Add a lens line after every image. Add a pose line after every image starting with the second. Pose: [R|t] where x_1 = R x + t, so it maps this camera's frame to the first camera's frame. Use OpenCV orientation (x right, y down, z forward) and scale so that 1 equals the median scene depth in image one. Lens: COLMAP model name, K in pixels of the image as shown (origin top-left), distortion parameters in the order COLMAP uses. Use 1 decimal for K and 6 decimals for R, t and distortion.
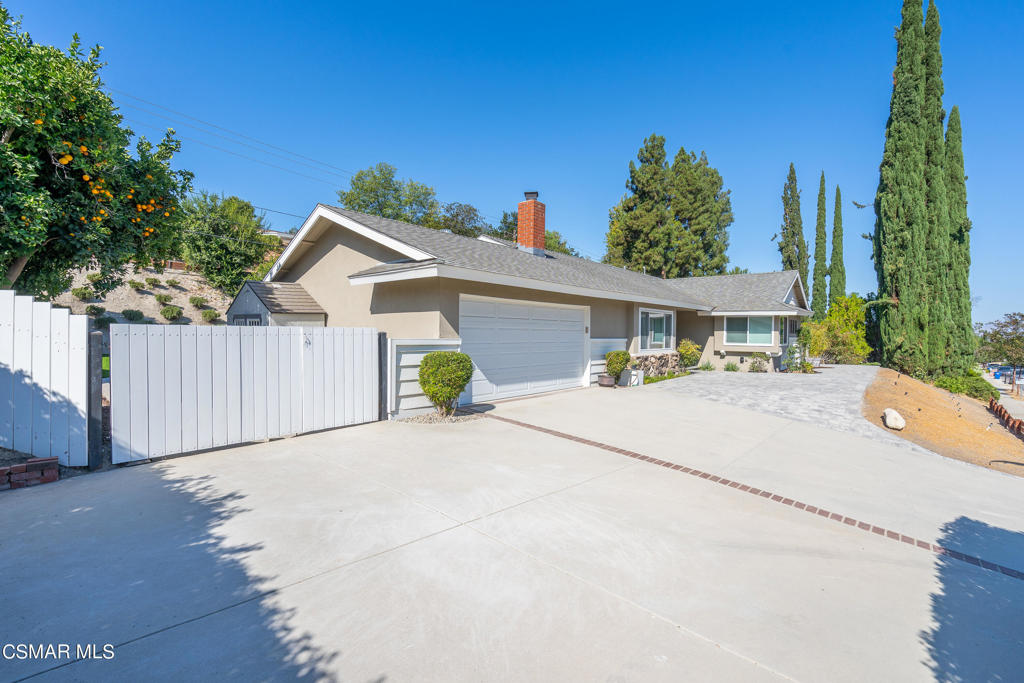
lens RADIAL K [[463.4, 0, 511.8], [0, 463.4, 340.7], [0, 0, 1]] dist [-0.005291, 0.001902]
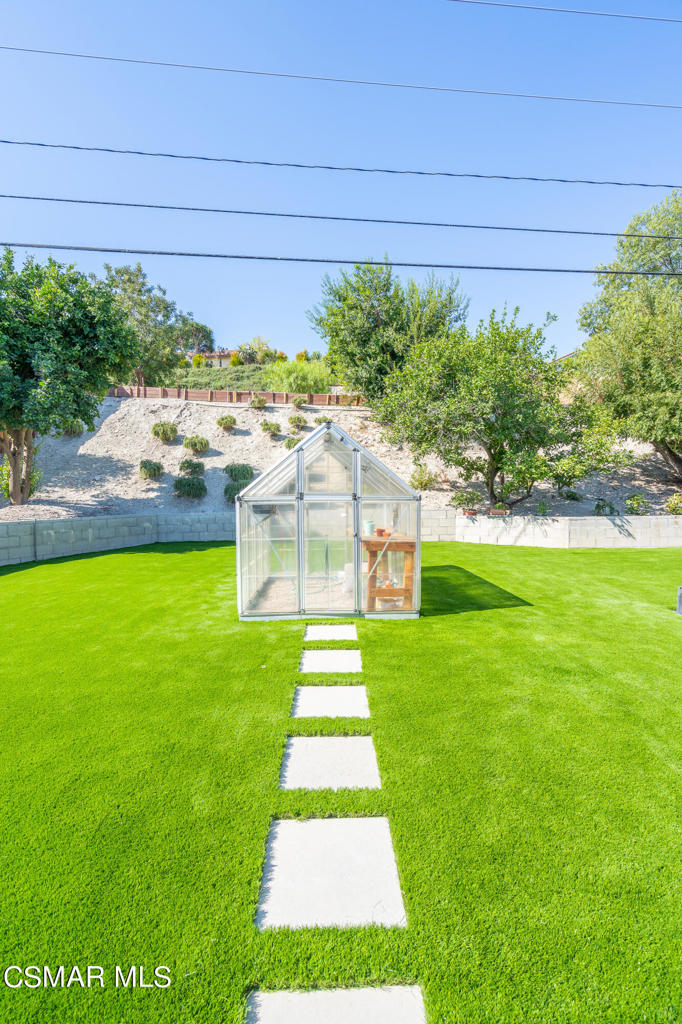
lens RADIAL K [[463.4, 0, 340.2], [0, 463.4, 506.9], [0, 0, 1]] dist [-0.005291, 0.001902]
pose [[0.660241, 0.003923, -0.751044, -0.228006], [0.005404, 0.999936, 0.009974, -0.013098], [0.751034, -0.010644, 0.660177, 0.570448]]
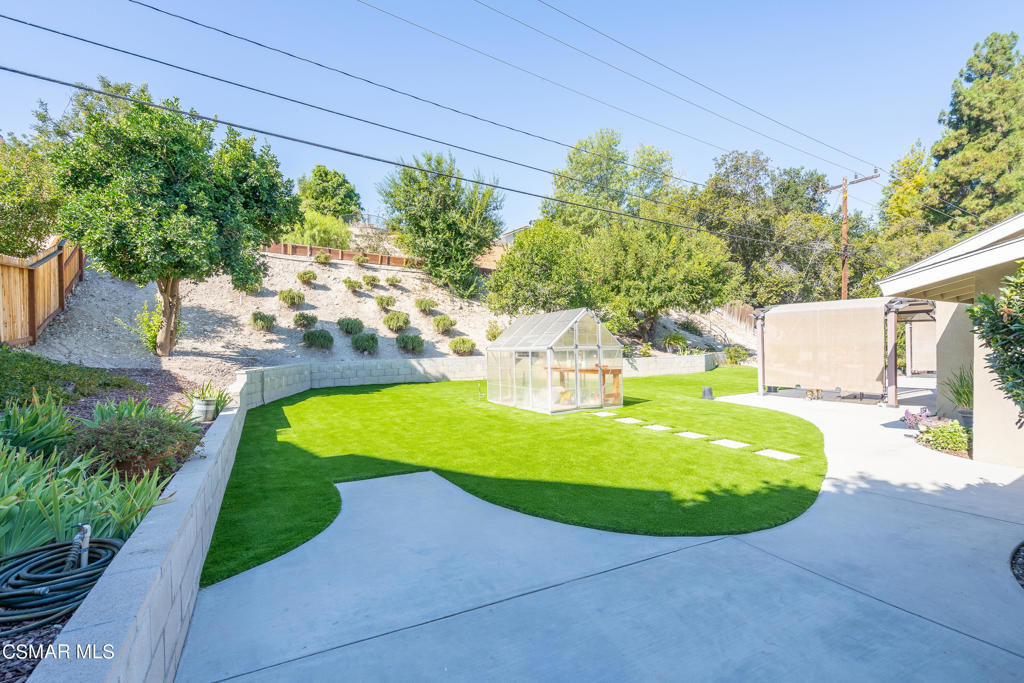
lens RADIAL K [[463.4, 0, 512.5], [0, 463.4, 350.4], [0, 0, 1]] dist [-0.005291, 0.001902]
pose [[0.942790, -0.012886, -0.333137, -0.300189], [0.014495, 0.999892, 0.002345, -0.014124], [0.333071, -0.007039, 0.942875, 0.356157]]
